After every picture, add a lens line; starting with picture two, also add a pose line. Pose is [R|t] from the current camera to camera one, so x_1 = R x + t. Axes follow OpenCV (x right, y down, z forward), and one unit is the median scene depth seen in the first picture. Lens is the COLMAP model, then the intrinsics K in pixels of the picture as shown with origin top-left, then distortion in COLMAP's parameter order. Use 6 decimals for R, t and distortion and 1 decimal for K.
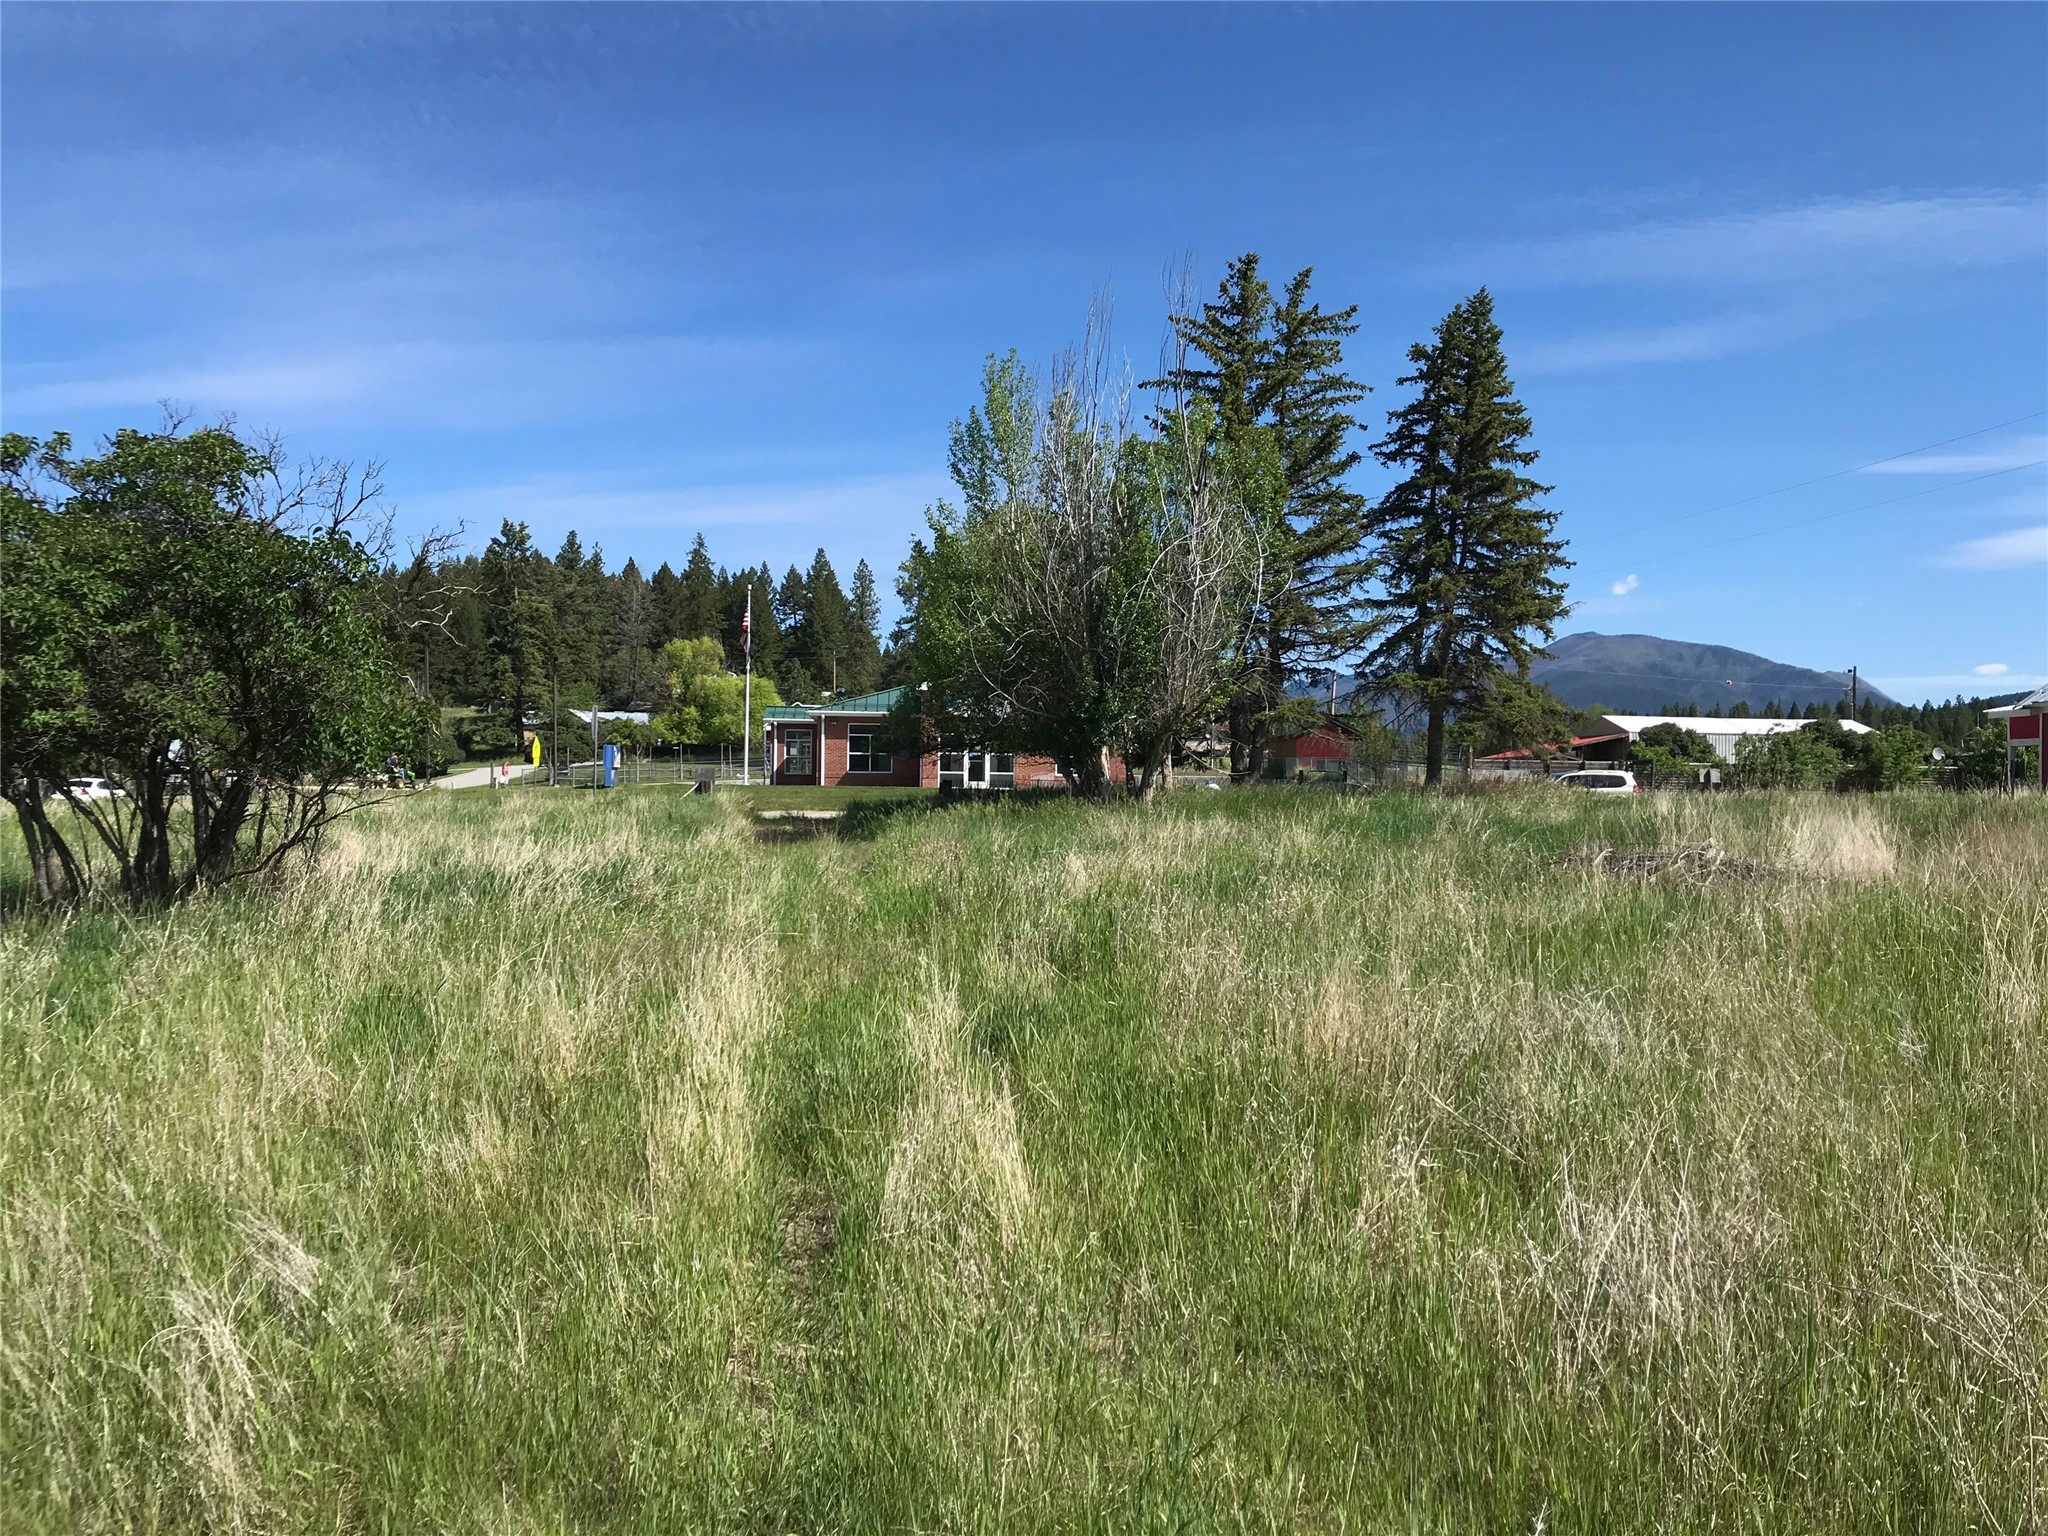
lens RADIAL K [[1681.0, 0, 1019.2], [0, 1681.0, 771.6], [0, 0, 1]] dist [0.004801, 0.005169]
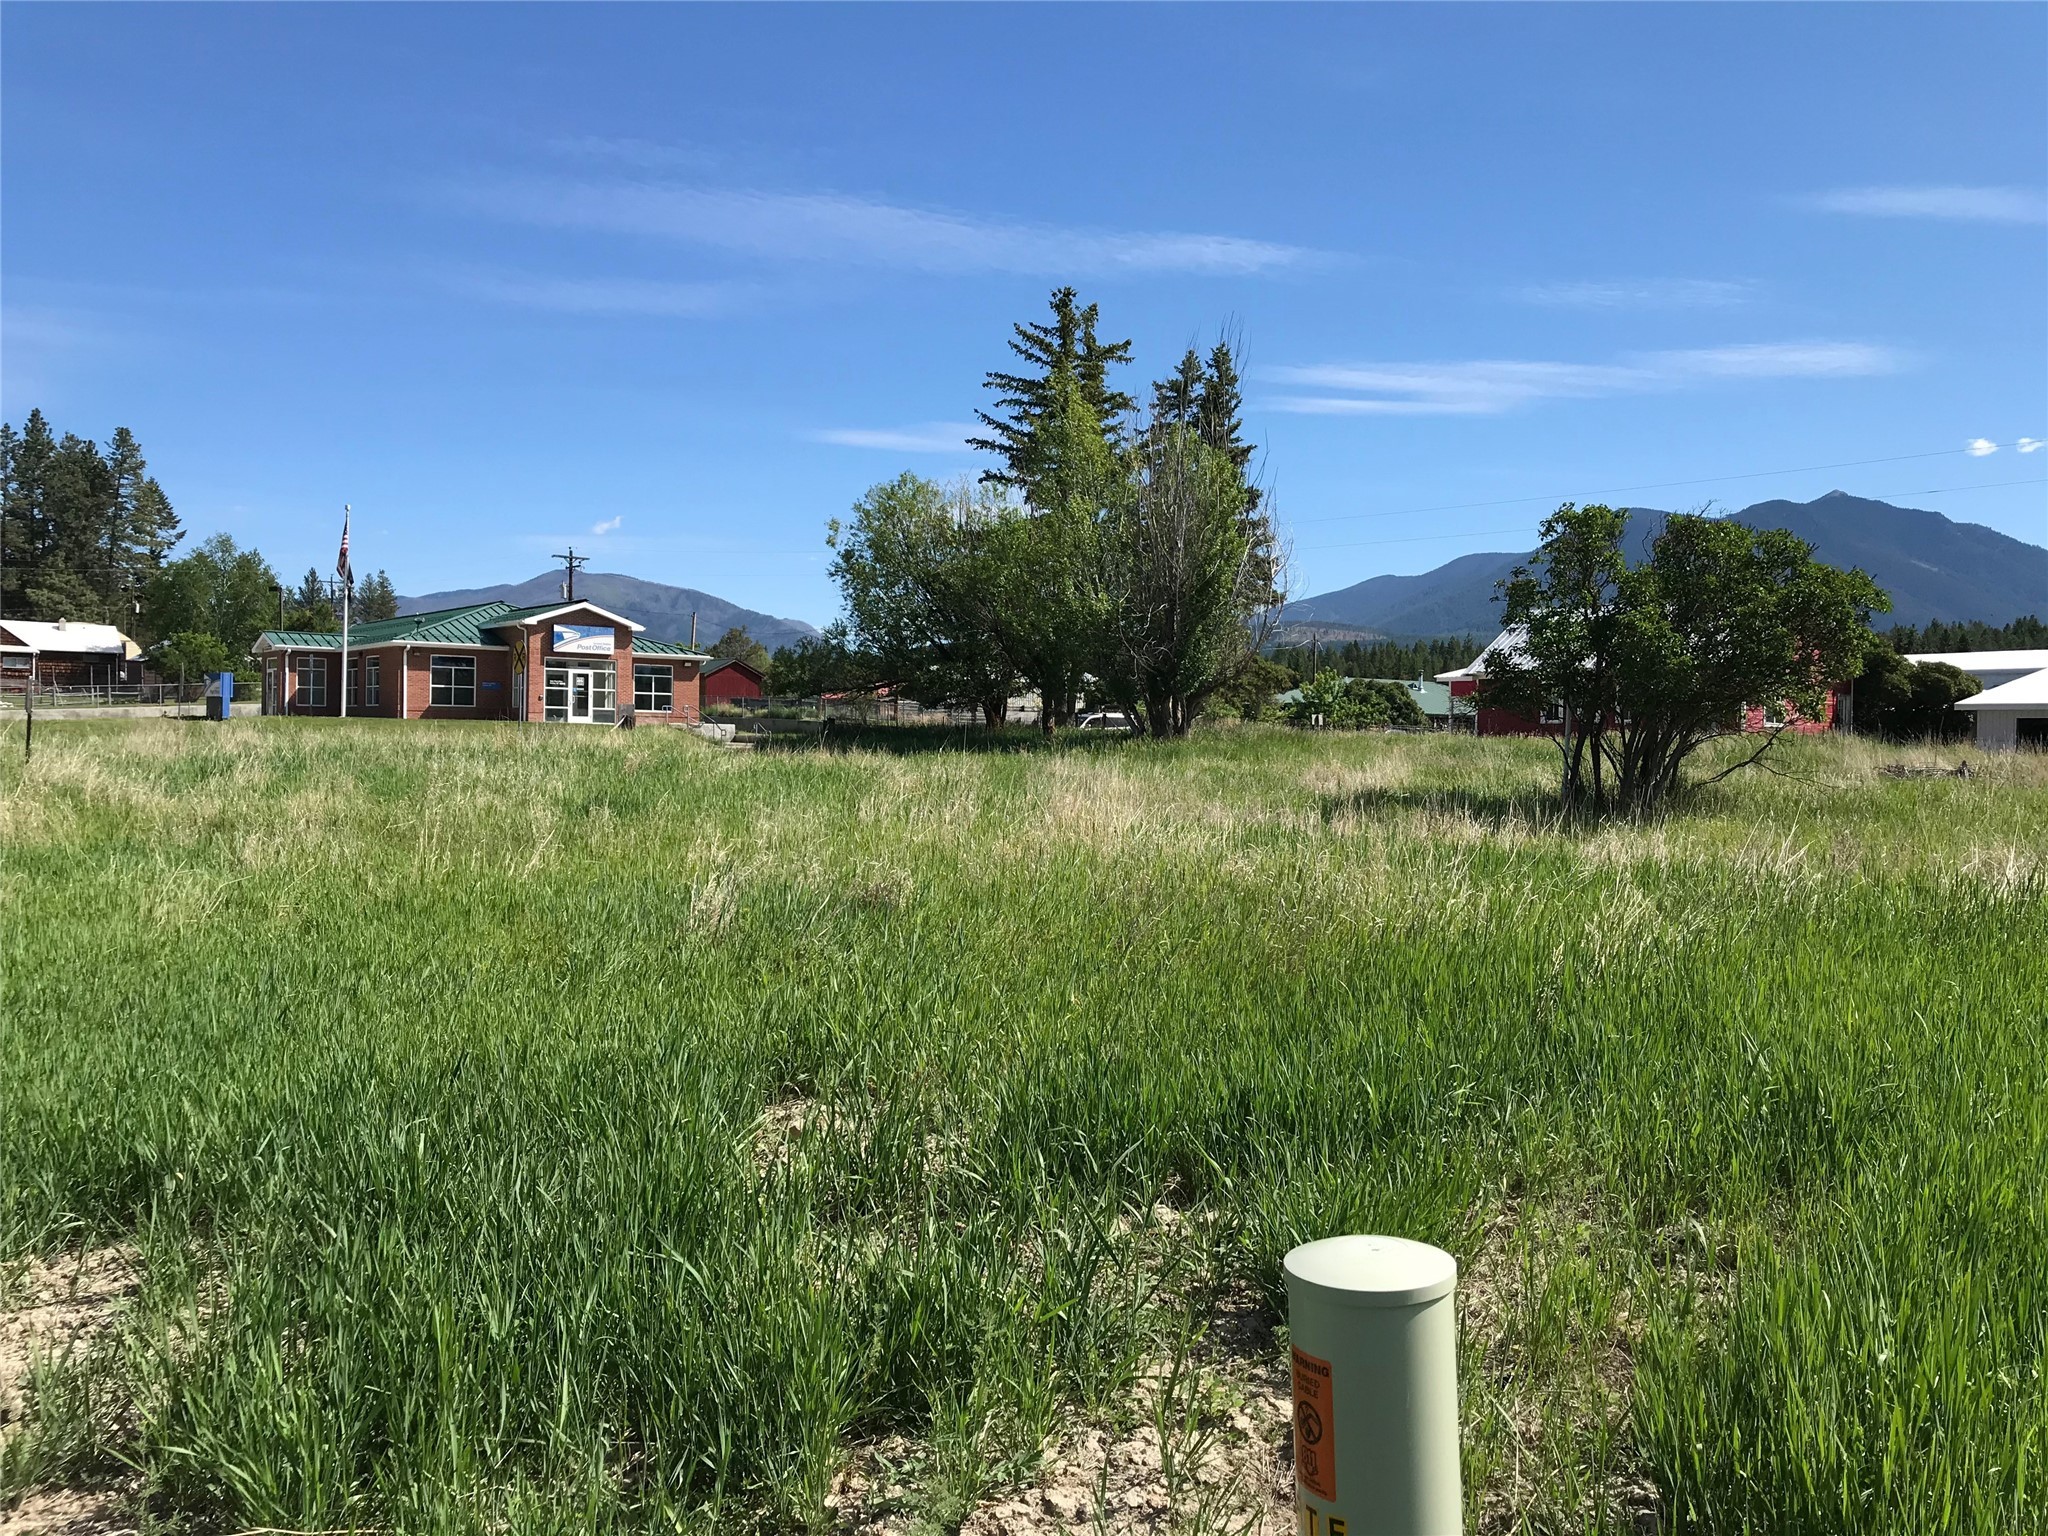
lens RADIAL K [[1681.0, 0, 1034.4], [0, 1681.0, 765.0], [0, 0, 1]] dist [0.004801, 0.005169]
pose [[0.826747, -0.004340, 0.562556, -0.151029], [-0.015533, 0.999413, 0.030538, -0.000090], [-0.562359, -0.033985, 0.826195, 0.000326]]
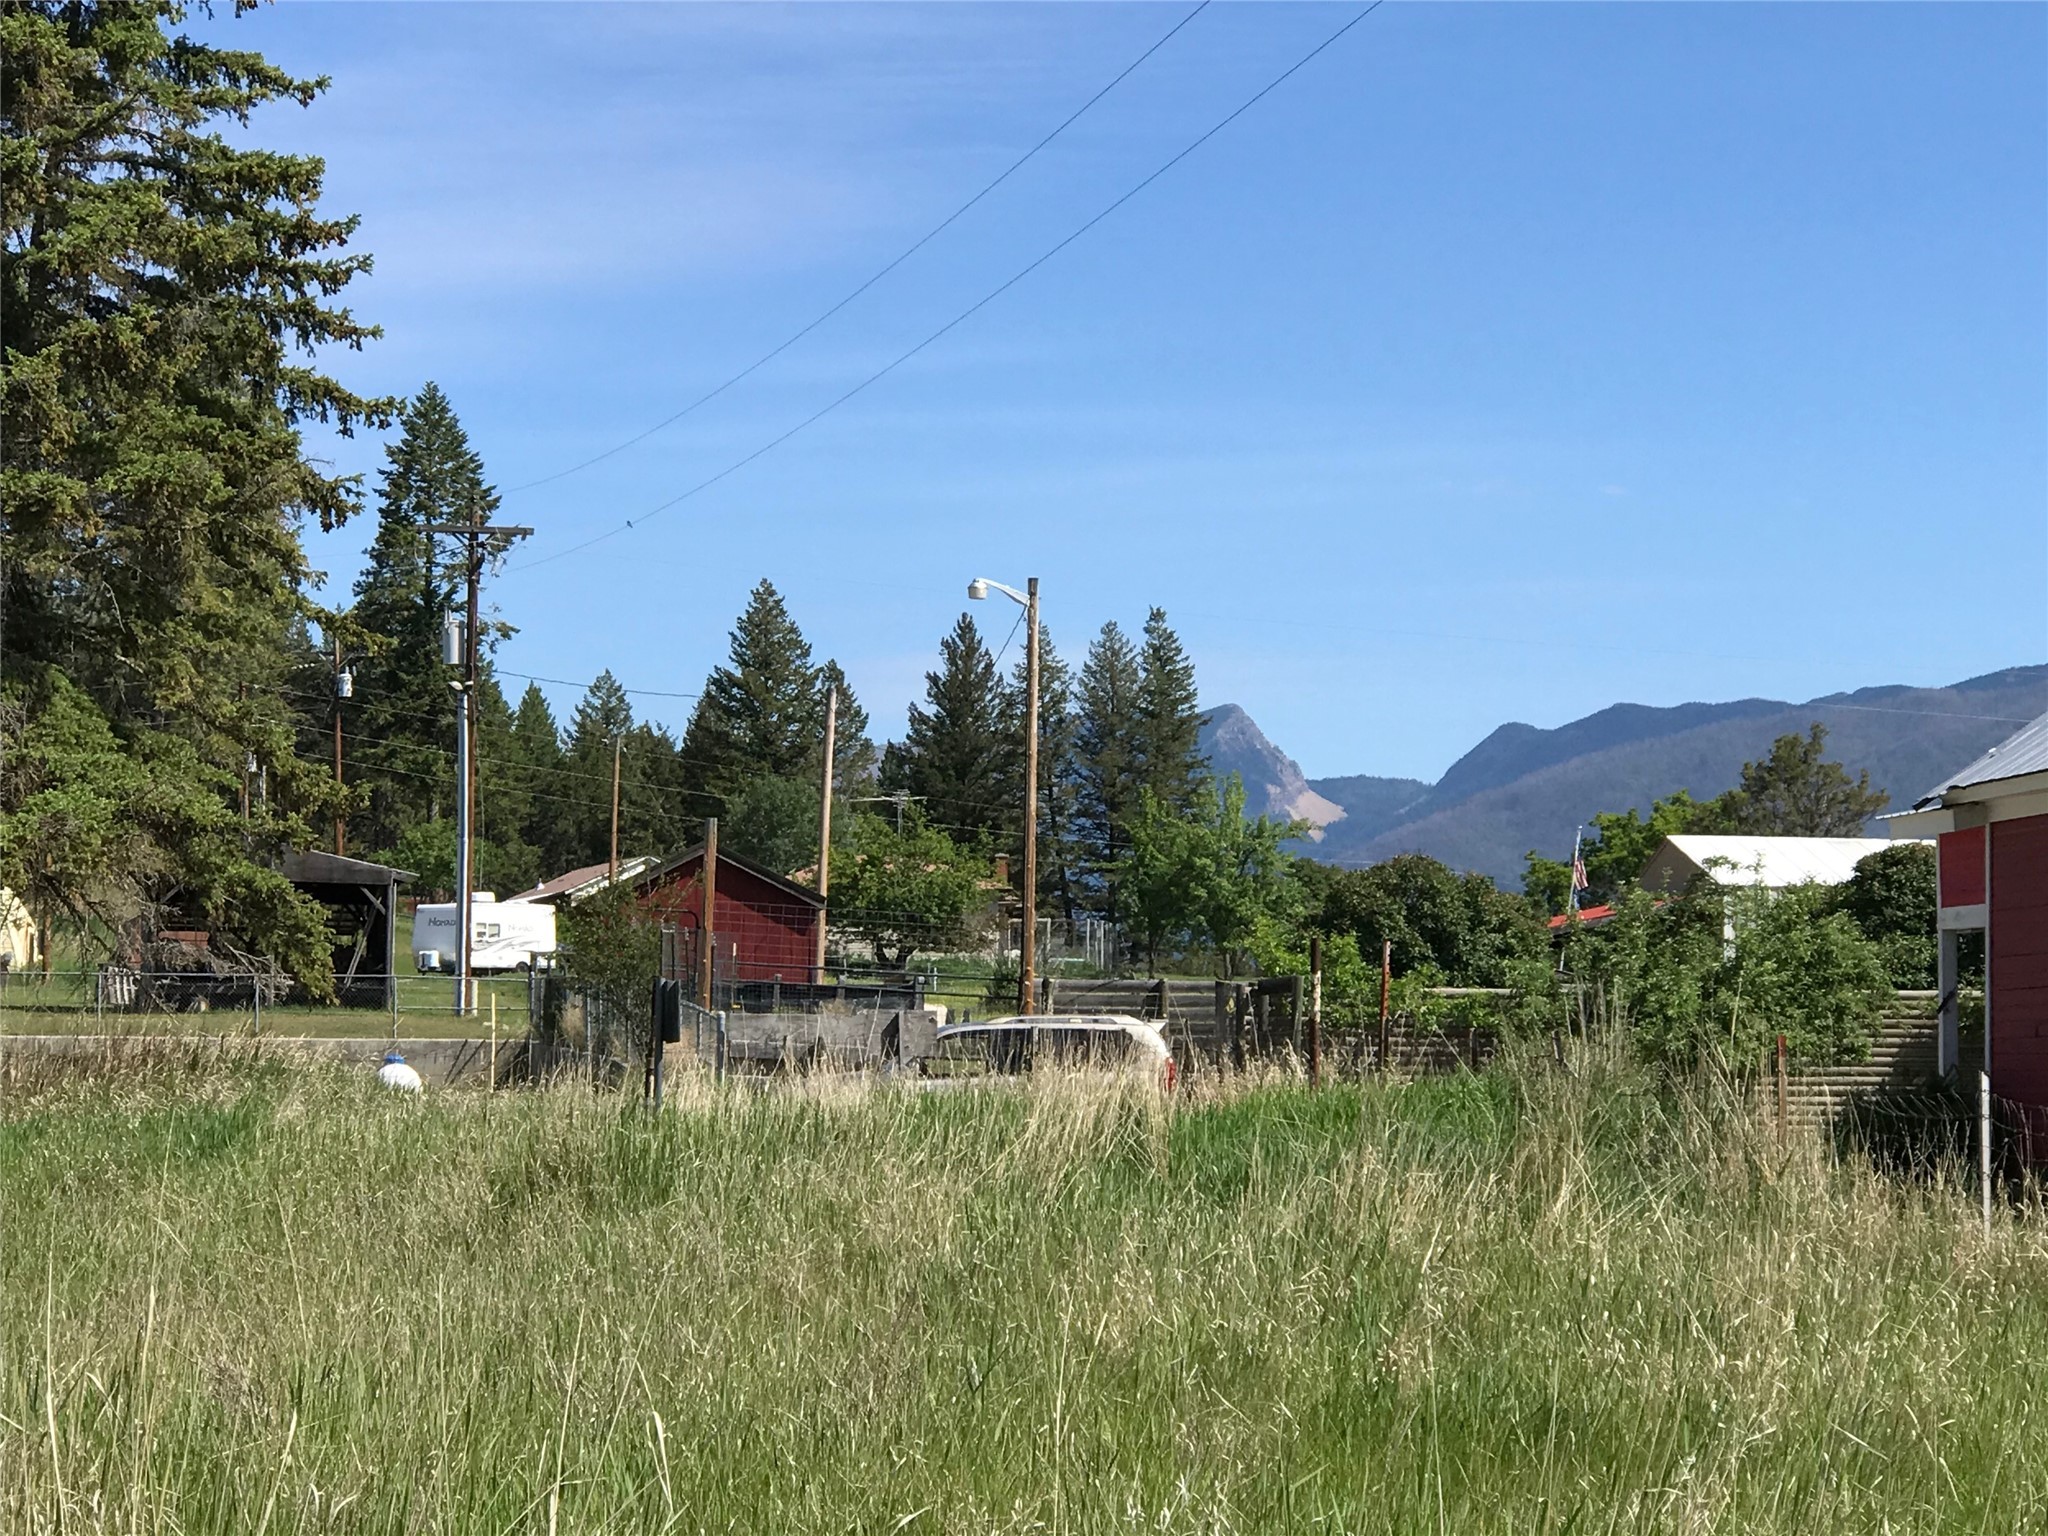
lens RADIAL K [[5372.4, 0, 1023.7], [0, 5372.4, 767.8], [0, 0, 1]] dist [0.018533, 0.000000]
pose [[0.998375, -0.005672, 0.056706, 0.103662], [0.008273, 0.998920, -0.045726, -0.000233], [-0.056386, 0.046121, 0.997343, 0.009786]]
